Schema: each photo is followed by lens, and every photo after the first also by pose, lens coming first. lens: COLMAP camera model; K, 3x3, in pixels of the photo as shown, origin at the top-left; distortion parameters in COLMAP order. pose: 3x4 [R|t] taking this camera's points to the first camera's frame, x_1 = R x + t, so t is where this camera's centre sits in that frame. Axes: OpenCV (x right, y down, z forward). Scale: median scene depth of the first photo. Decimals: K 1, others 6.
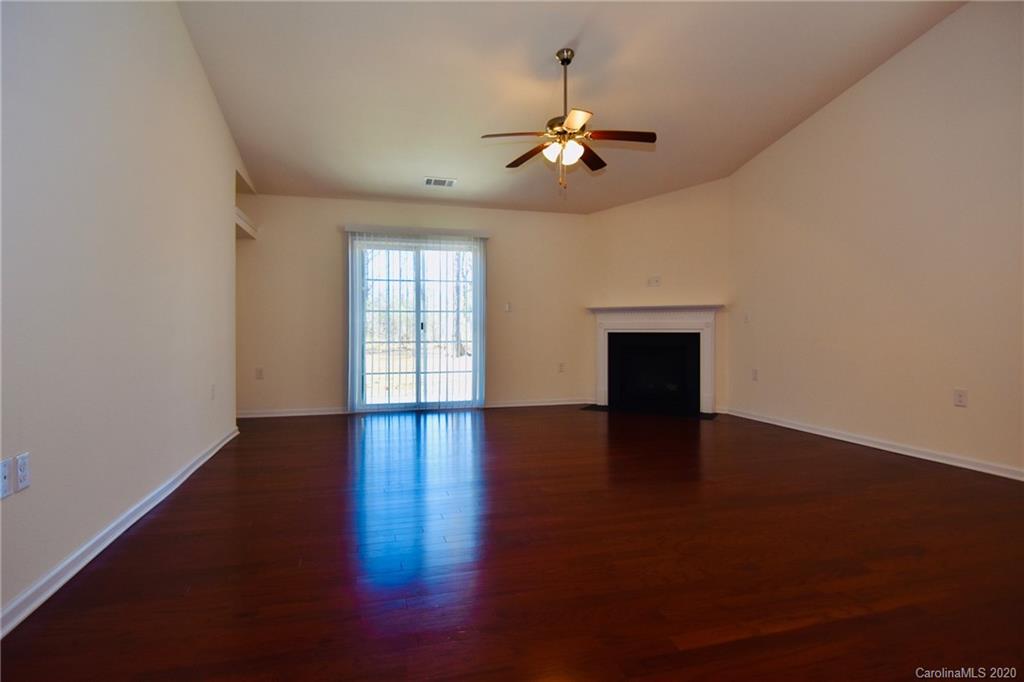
lens RADIAL K [[526.4, 0, 505.6], [0, 526.4, 338.1], [0, 0, 1]] dist [-0.005472, -0.000540]
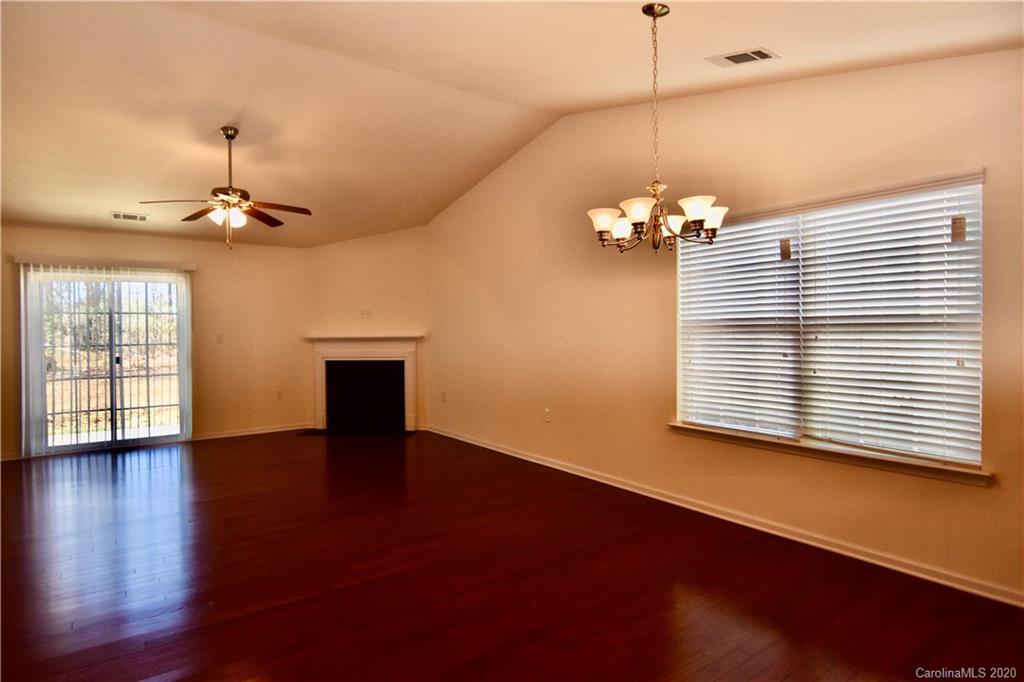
lens RADIAL K [[558.1, 0, 511.7], [0, 558.1, 331.5], [0, 0, 1]] dist [-0.003563, -0.013169]
pose [[0.935196, -0.010211, 0.353984, 0.161253], [0.015506, 0.999806, -0.012125, -0.054244], [-0.353791, 0.016828, 0.935173, -0.206512]]
